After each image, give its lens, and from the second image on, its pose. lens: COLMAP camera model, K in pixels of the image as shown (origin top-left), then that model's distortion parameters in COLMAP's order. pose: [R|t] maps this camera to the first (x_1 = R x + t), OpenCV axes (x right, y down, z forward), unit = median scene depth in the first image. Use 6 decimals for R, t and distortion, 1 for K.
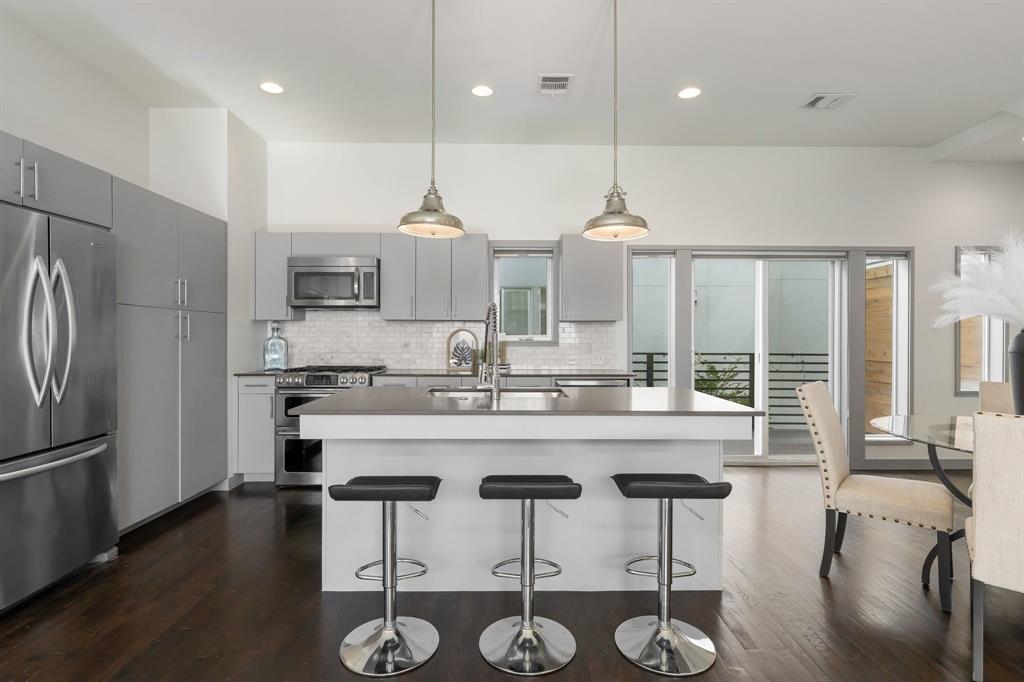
lens RADIAL K [[509.4, 0, 512.3], [0, 509.4, 338.9], [0, 0, 1]] dist [0.003467, -0.002442]
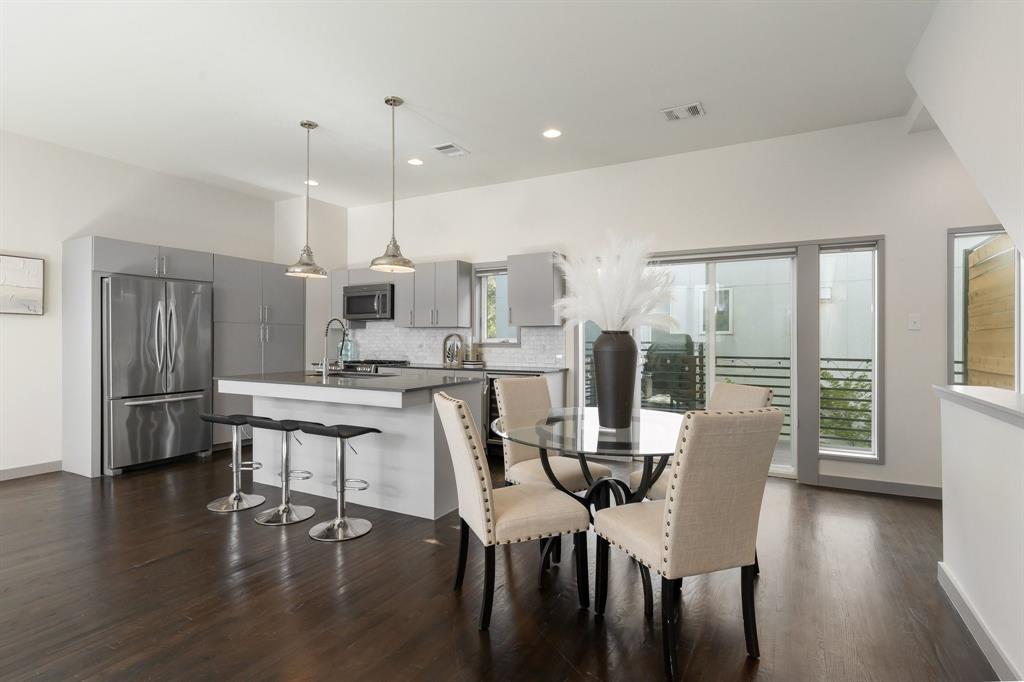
lens RADIAL K [[509.4, 0, 513.1], [0, 509.4, 339.6], [0, 0, 1]] dist [0.003467, -0.002442]
pose [[0.871482, -0.001174, -0.490427, 0.677027], [-0.001724, 0.999984, -0.005457, 0.002381], [0.490425, 0.005601, 0.871465, -0.058297]]
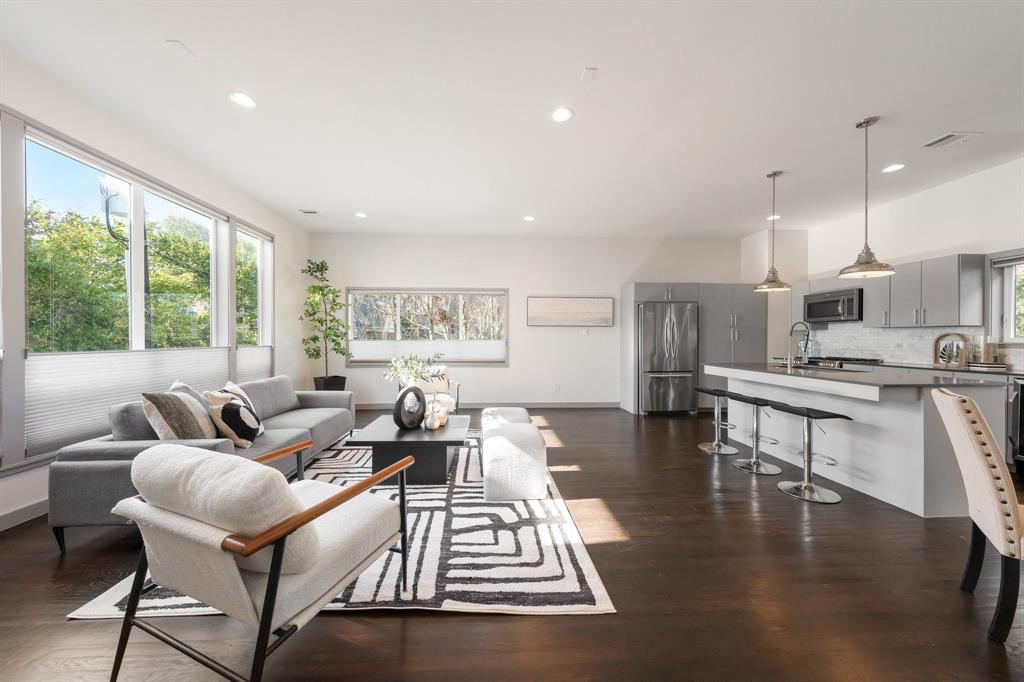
lens RADIAL K [[348.2, 0, 505.4], [0, 348.2, 339.8], [0, 0, 1]] dist [0.001189, -0.000052]
pose [[0.040789, 0.001059, -0.999167, 0.699675], [-0.007083, 0.999975, 0.000770, 0.004044], [0.999143, 0.007046, 0.040795, -0.103353]]
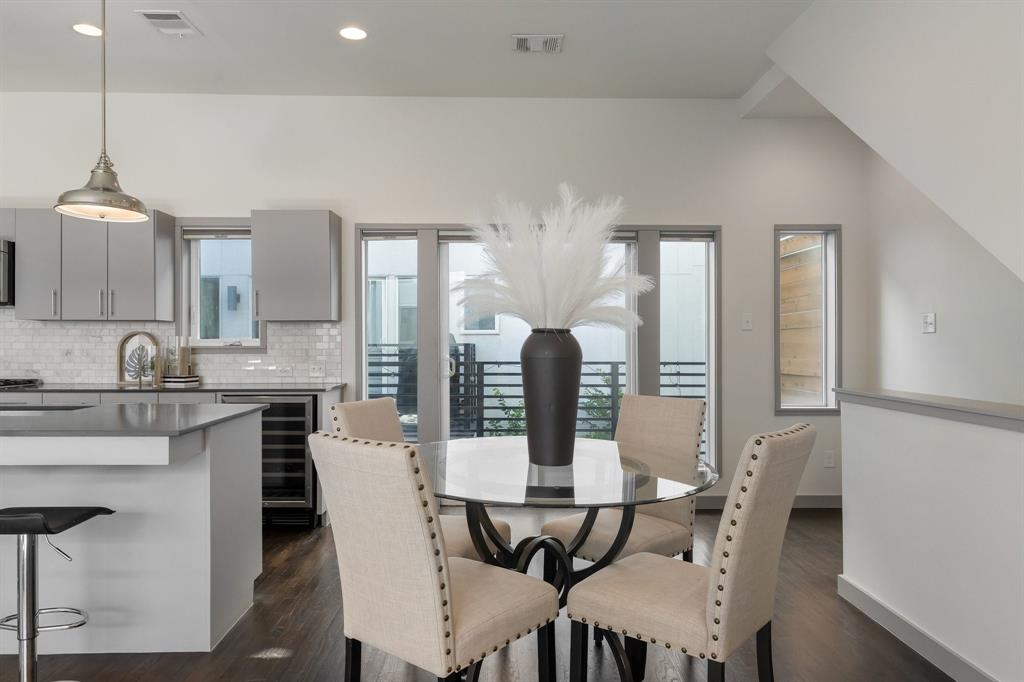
lens RADIAL K [[682.0, 0, 513.9], [0, 682.0, 340.8], [0, 0, 1]] dist [0.004159, 0.000249]
pose [[0.999950, -0.002859, 0.009618, 0.467075], [0.002907, 0.999984, -0.004928, 0.001540], [-0.009604, 0.004956, 0.999942, -0.048700]]
